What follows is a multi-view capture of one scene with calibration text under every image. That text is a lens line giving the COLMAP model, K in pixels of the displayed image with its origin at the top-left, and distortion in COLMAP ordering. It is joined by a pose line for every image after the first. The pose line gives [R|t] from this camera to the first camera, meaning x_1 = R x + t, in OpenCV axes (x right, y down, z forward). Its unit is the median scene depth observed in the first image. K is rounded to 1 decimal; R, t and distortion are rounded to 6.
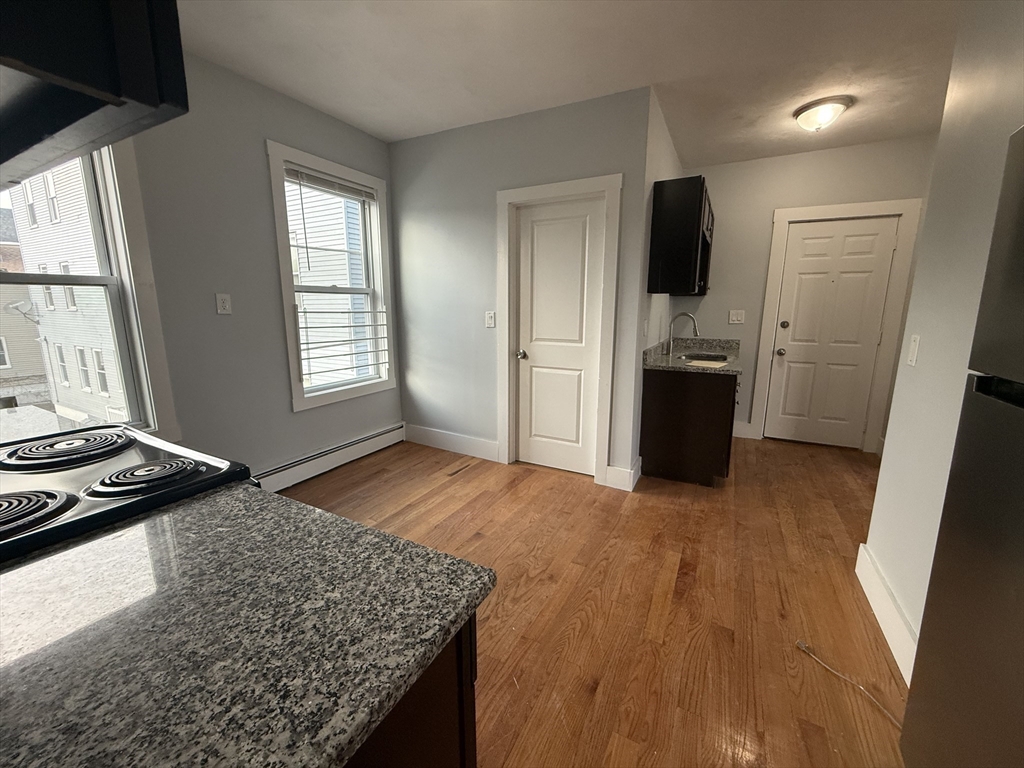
lens RADIAL K [[406.6, 0, 510.4], [0, 406.6, 380.7], [0, 0, 1]] dist [-0.000819, 0.000056]
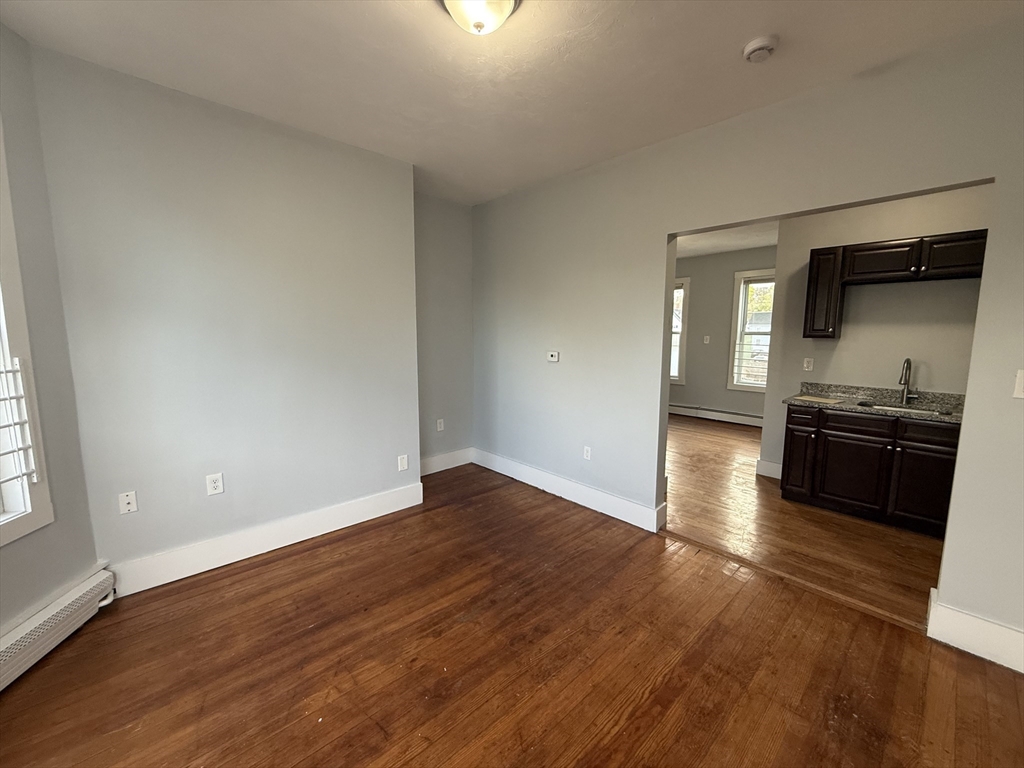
lens RADIAL K [[406.6, 0, 510.4], [0, 406.6, 380.7], [0, 0, 1]] dist [-0.000819, 0.000056]
pose [[-0.317926, 0.111664, -0.941517, 1.789614], [-0.184426, 0.966789, 0.176937, -0.131118], [0.930006, 0.229893, -0.286773, 0.496753]]
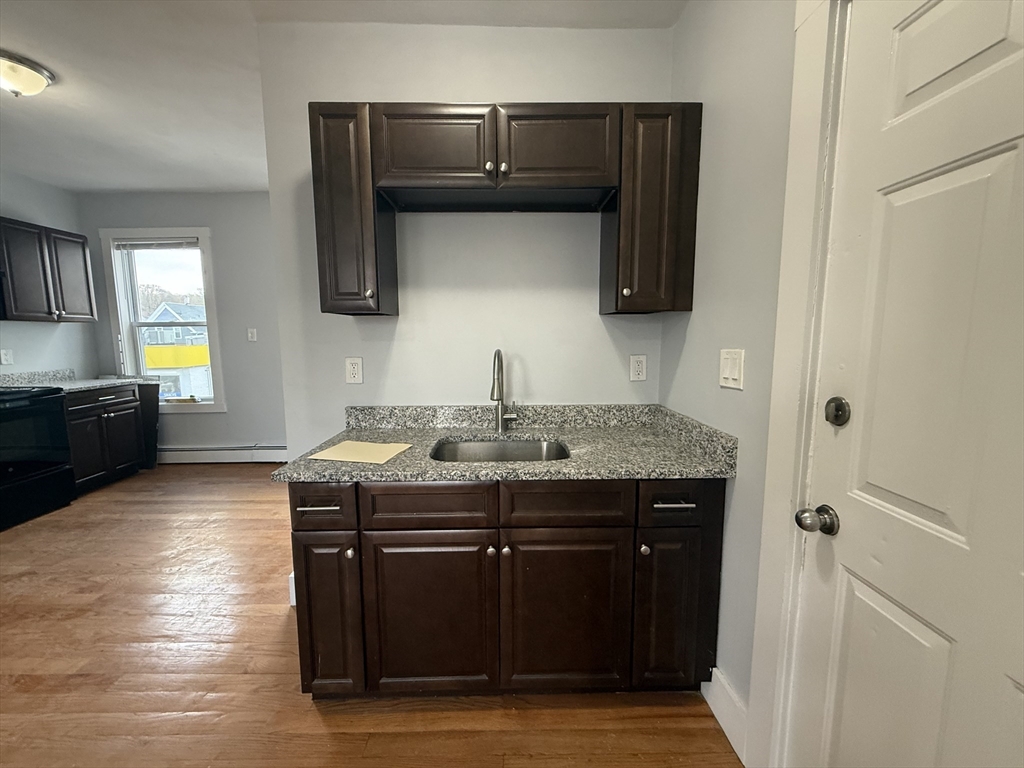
lens RADIAL K [[406.6, 0, 510.4], [0, 406.6, 380.7], [0, 0, 1]] dist [-0.000819, 0.000056]
pose [[0.485475, 0.095779, -0.868988, 0.980850], [-0.158107, 0.987210, 0.020480, -0.161867], [0.859835, 0.127451, 0.494409, 0.875325]]
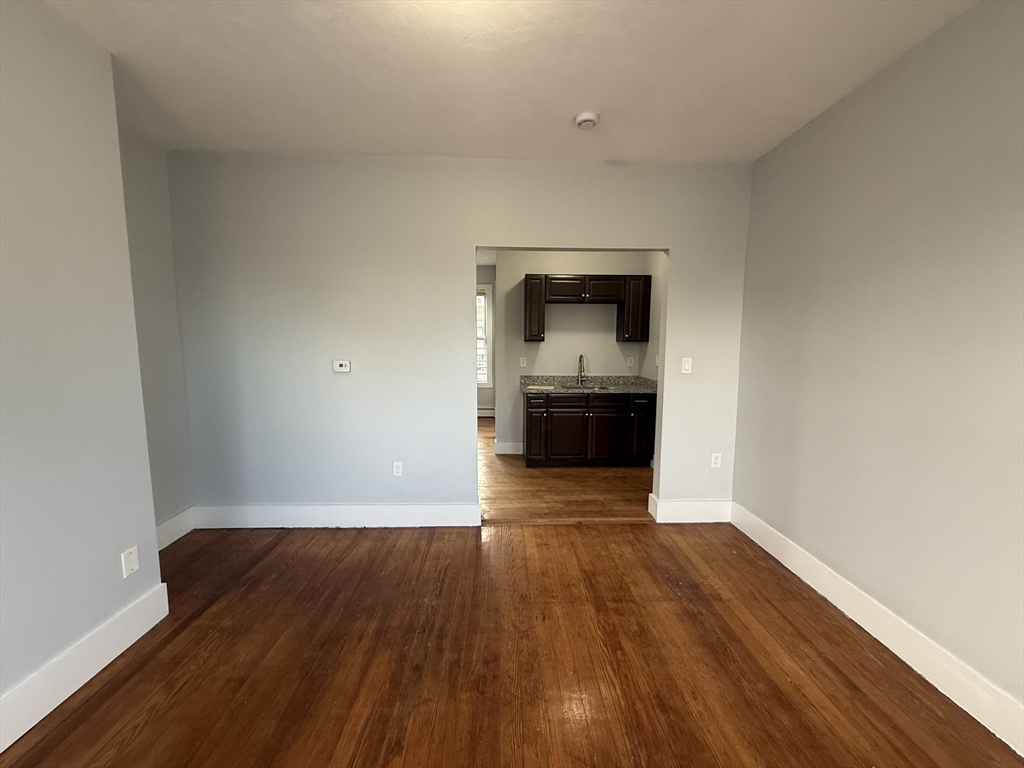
lens RADIAL K [[406.6, 0, 510.4], [0, 406.6, 380.7], [0, 0, 1]] dist [-0.000819, 0.000056]
pose [[0.502825, 0.089963, -0.859694, 1.699894], [-0.165844, 0.986133, 0.006194, -0.055156], [0.848330, 0.139460, 0.510772, 0.117397]]
